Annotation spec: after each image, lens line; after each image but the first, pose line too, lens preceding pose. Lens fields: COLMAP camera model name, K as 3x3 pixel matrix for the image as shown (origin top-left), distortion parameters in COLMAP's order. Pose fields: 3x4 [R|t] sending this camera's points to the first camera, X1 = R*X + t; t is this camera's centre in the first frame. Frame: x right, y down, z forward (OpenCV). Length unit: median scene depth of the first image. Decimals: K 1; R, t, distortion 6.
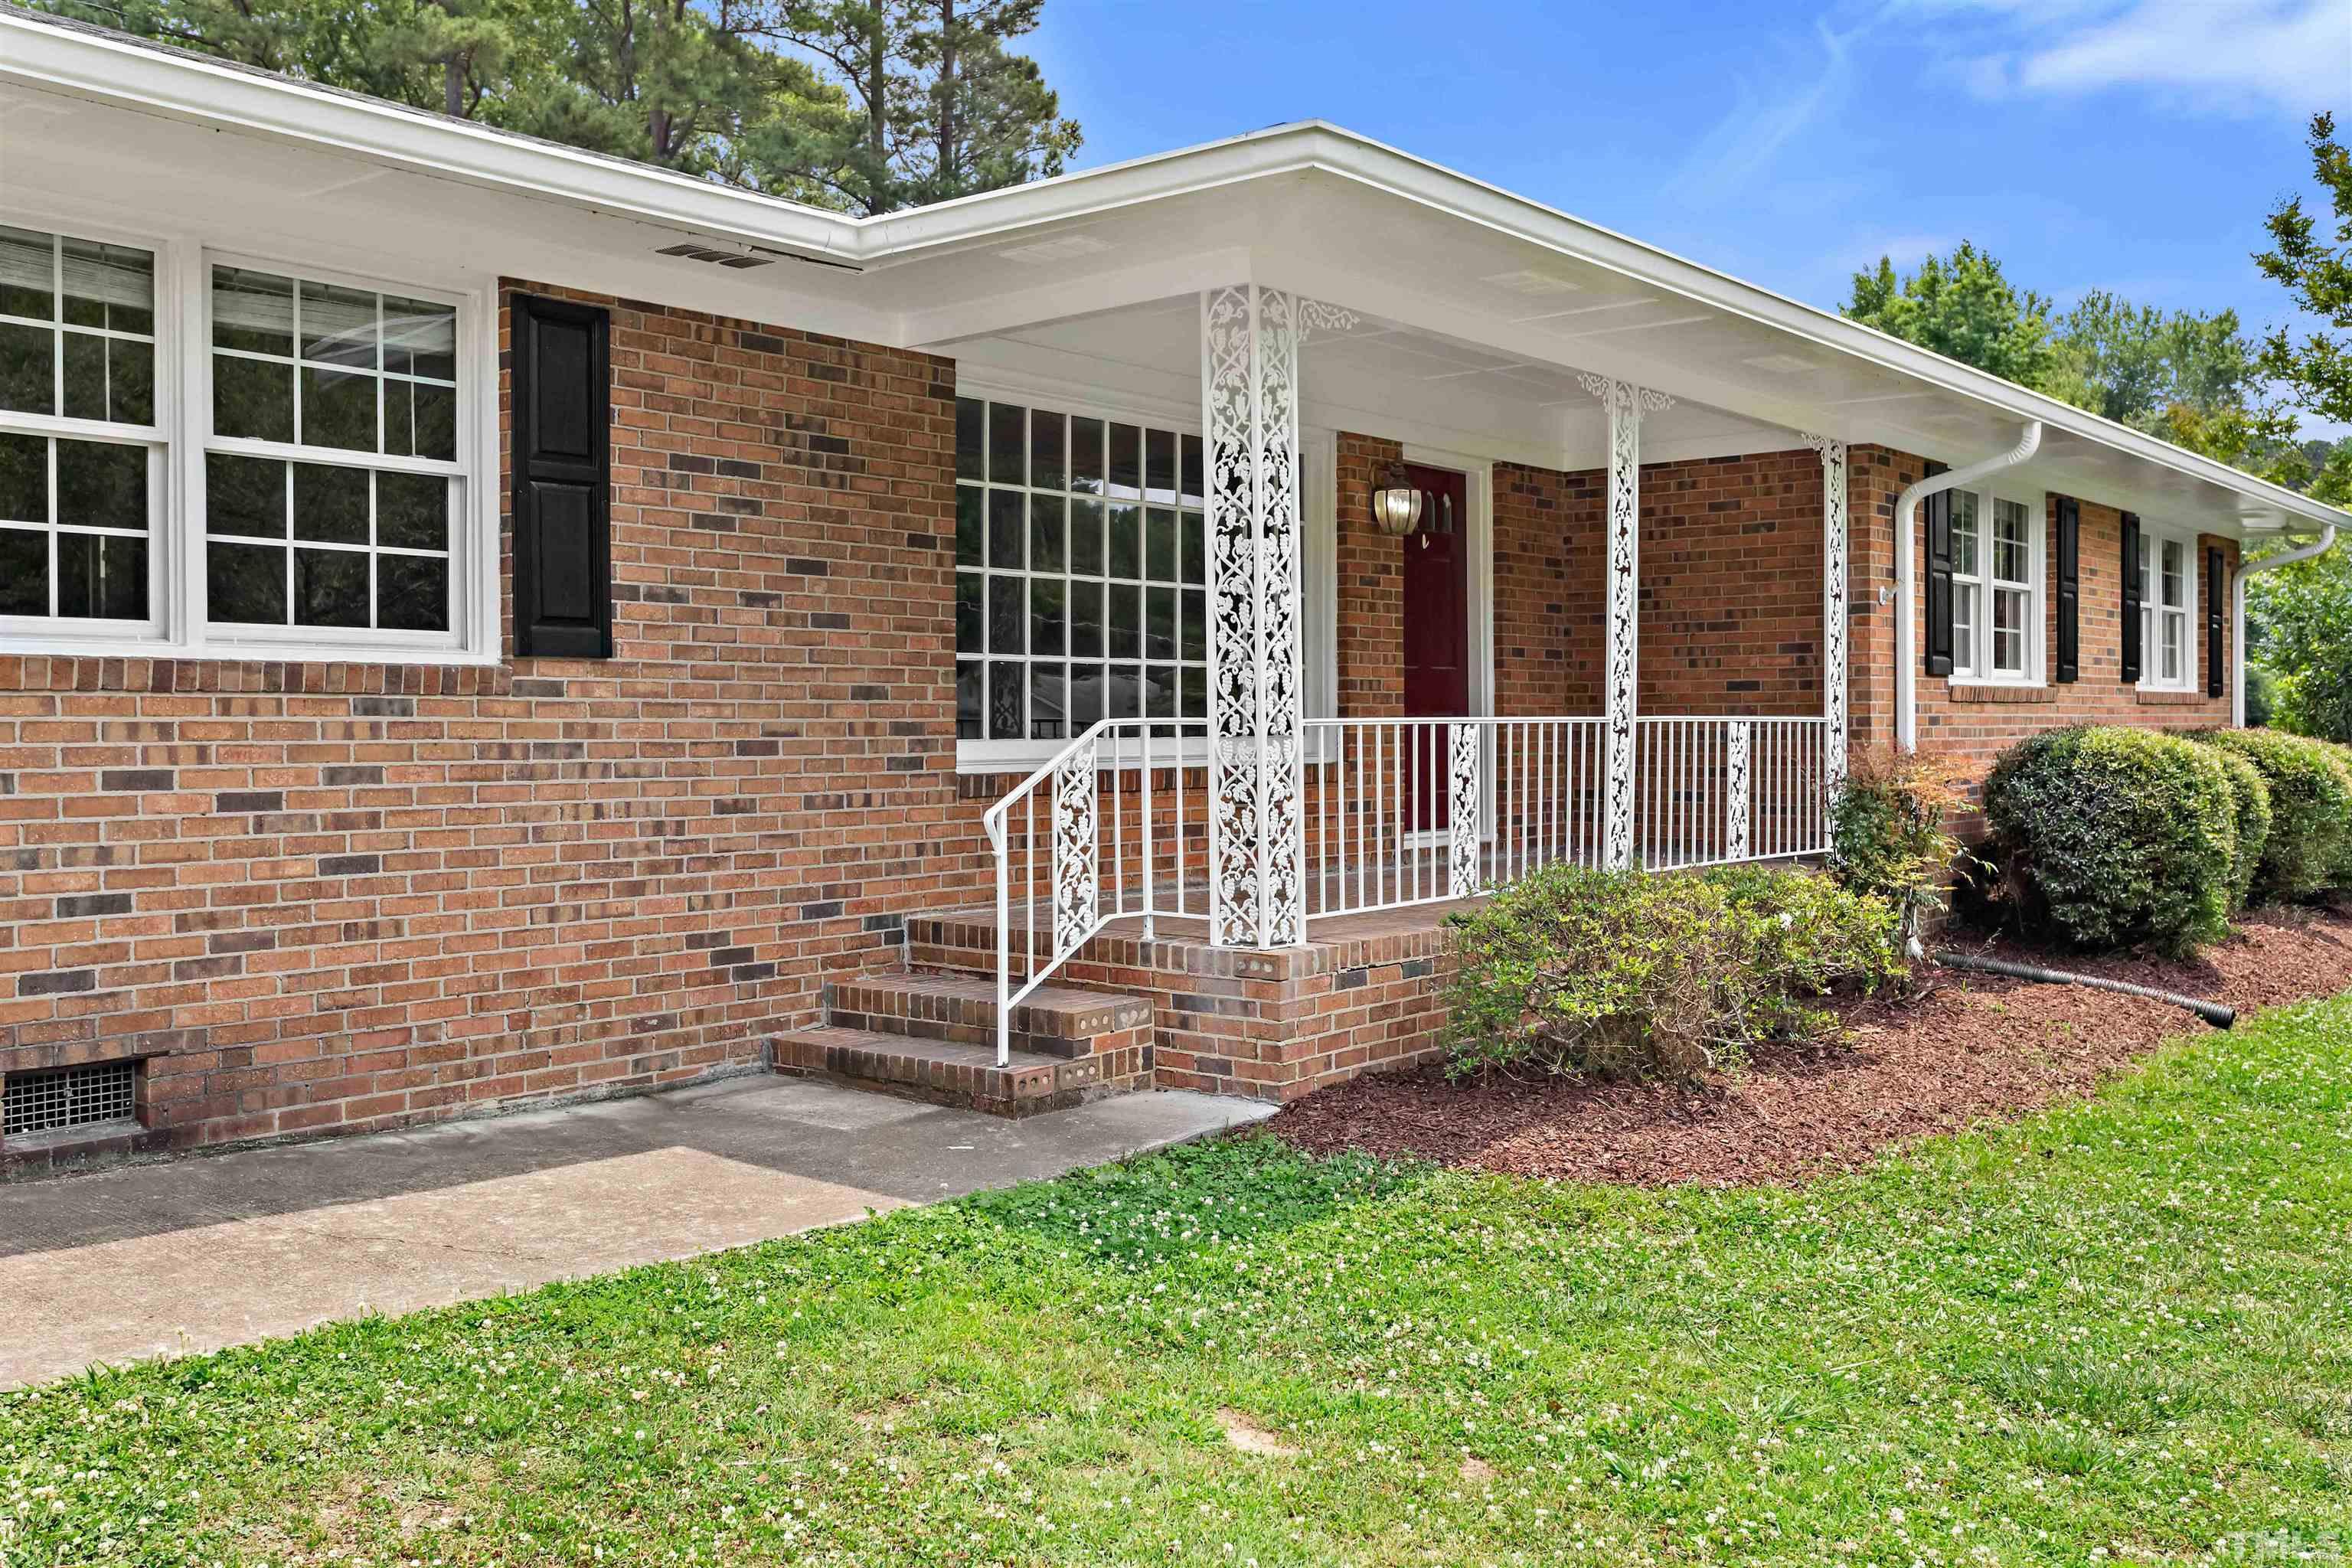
lens RADIAL K [[2071.8, 0, 1175.5], [0, 2071.8, 738.6], [0, 0, 1]] dist [0.017022, 0.002428]
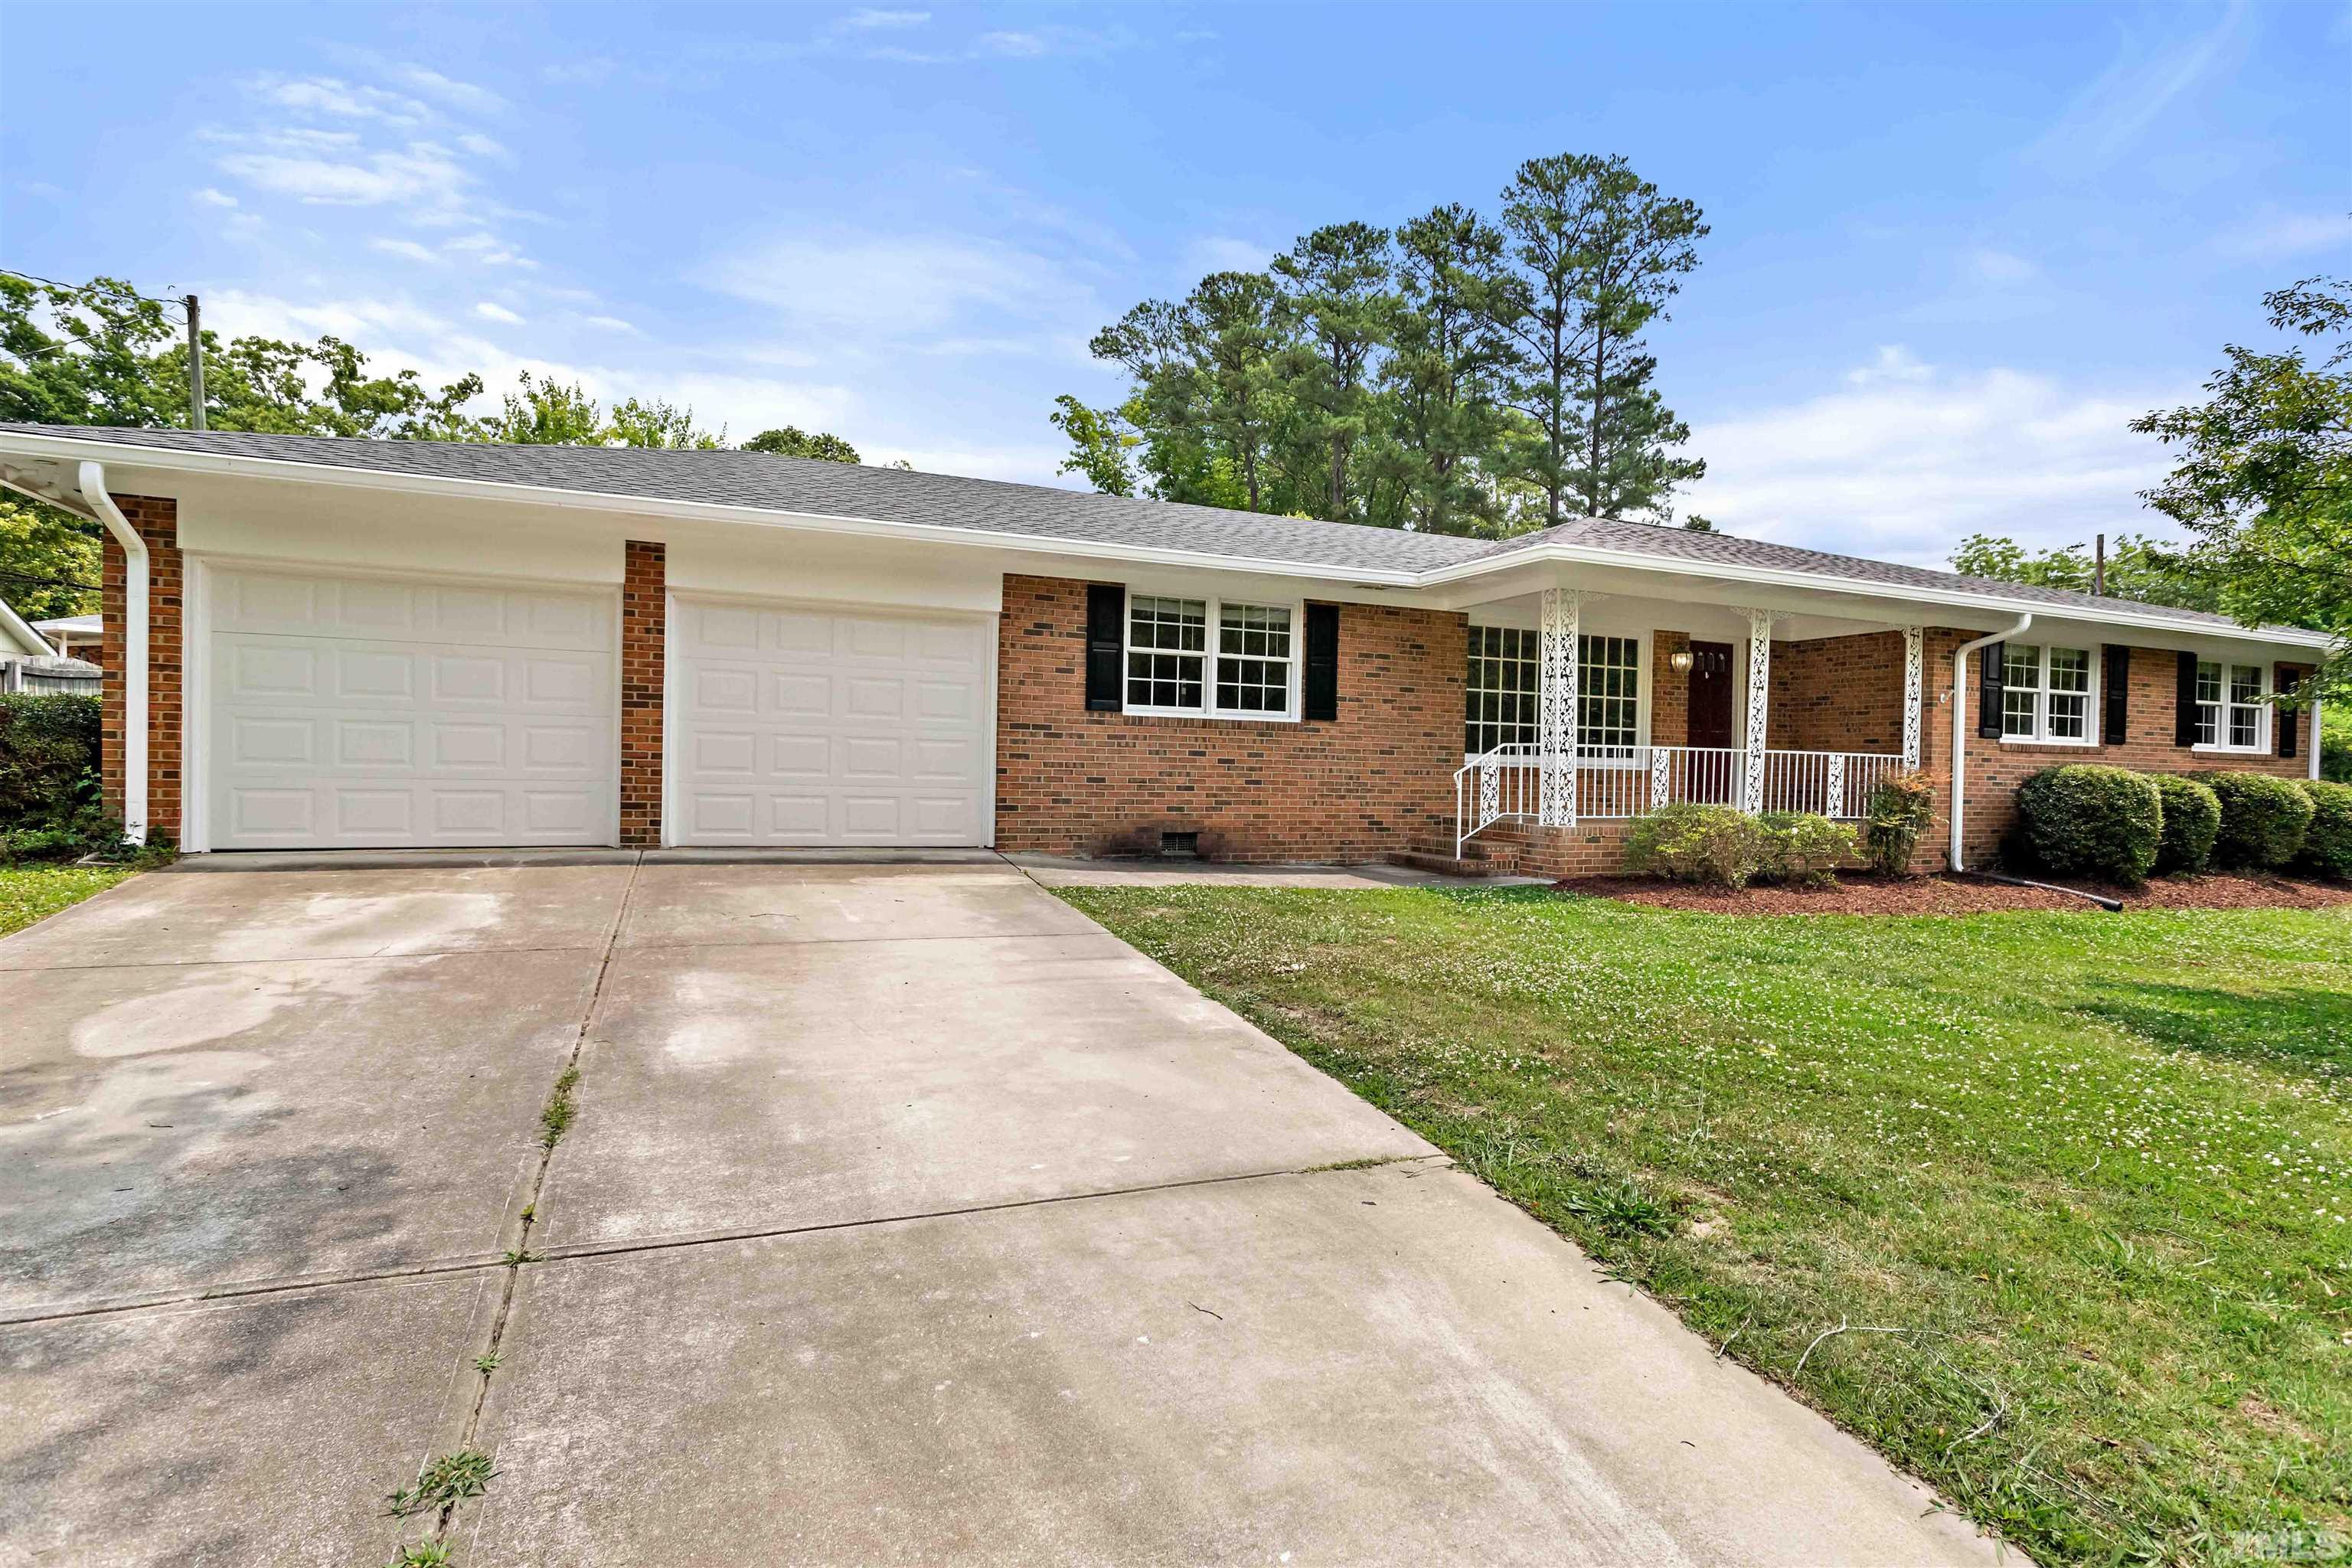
lens RADIAL K [[1179.6, 0, 1177.1], [0, 1179.6, 767.9], [0, 0, 1]] dist [0.001313, 0.000355]
pose [[0.890951, 0.023810, -0.453476, 0.286861], [-0.028774, 0.999578, -0.004049, 0.041492], [0.453188, 0.016656, 0.891260, -0.605048]]
